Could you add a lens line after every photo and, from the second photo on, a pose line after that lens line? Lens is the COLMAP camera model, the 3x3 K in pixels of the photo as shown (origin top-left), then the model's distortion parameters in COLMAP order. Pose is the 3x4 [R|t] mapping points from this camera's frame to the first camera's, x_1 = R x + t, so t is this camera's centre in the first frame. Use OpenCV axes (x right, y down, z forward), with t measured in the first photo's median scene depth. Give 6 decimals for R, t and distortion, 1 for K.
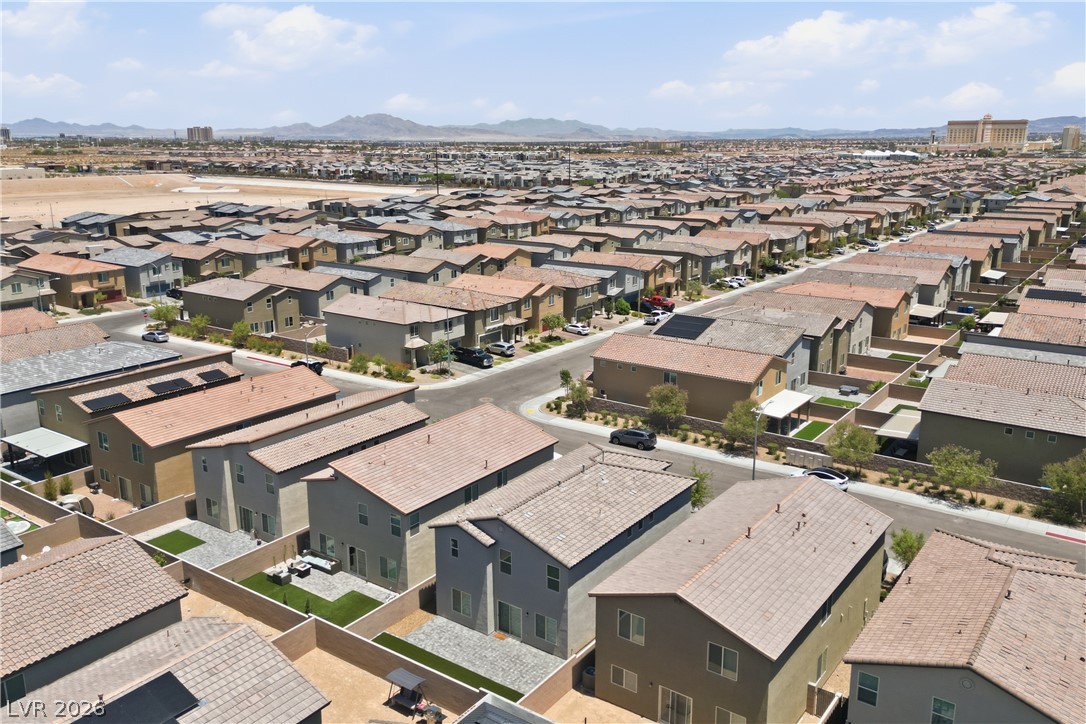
lens RADIAL K [[925.7, 0, 542.9], [0, 925.7, 301.1], [0, 0, 1]] dist [0.117281, -0.233059]
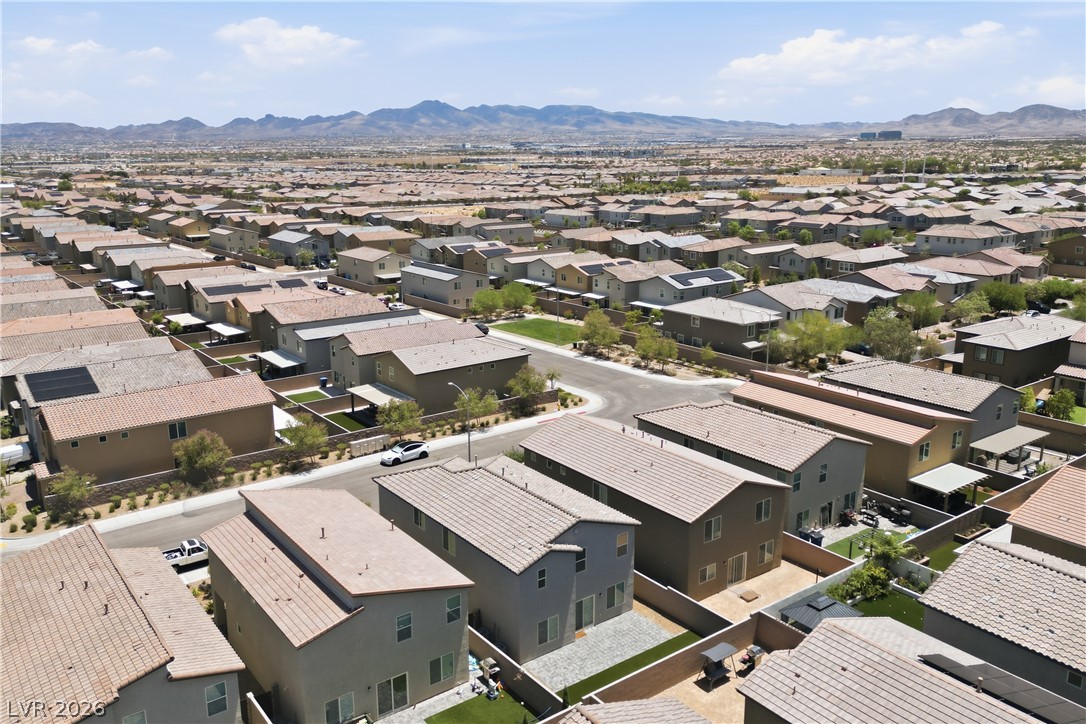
lens RADIAL K [[856.9, 0, 566.1], [0, 856.9, 359.0], [0, 0, 1]] dist [0.091799, -0.106797]
pose [[0.269739, -0.226863, 0.935828, -0.408811], [0.174395, 0.967289, 0.184223, -0.053560], [-0.947010, 0.113512, 0.300479, 0.324734]]
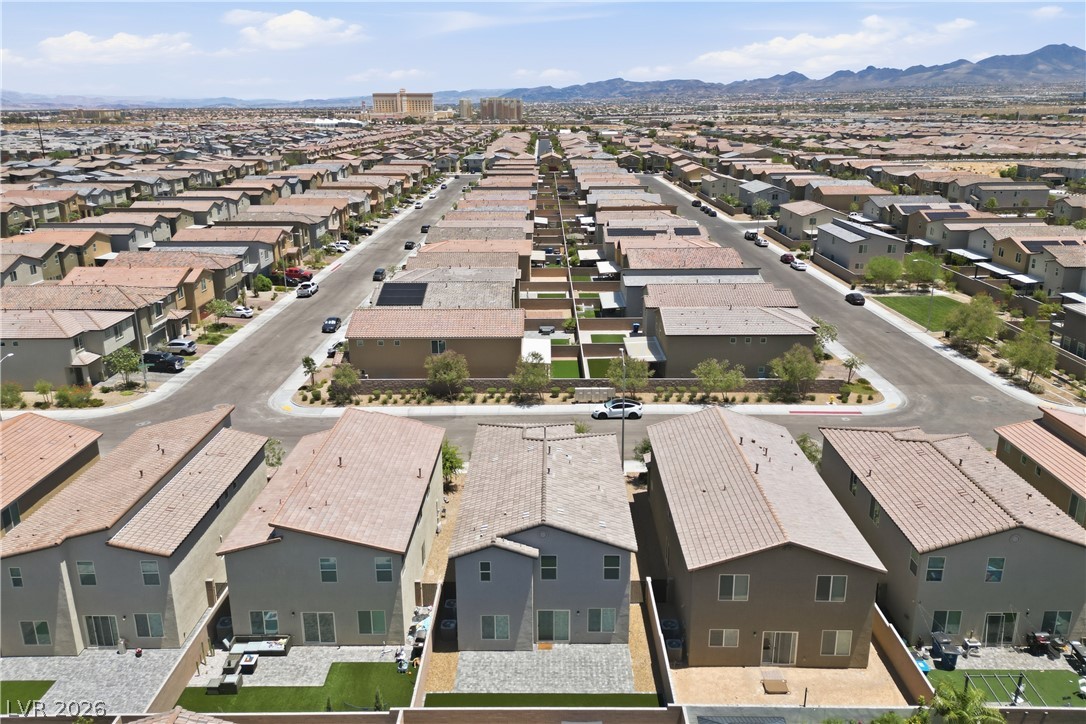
lens RADIAL K [[813.1, 0, 563.2], [0, 813.1, 330.4], [0, 0, 1]] dist [0.085726, -0.108263]
pose [[0.802387, -0.160061, 0.574939, -0.212013], [0.106564, 0.986308, 0.125863, -0.025504], [-0.587213, -0.039723, 0.808457, 0.159011]]
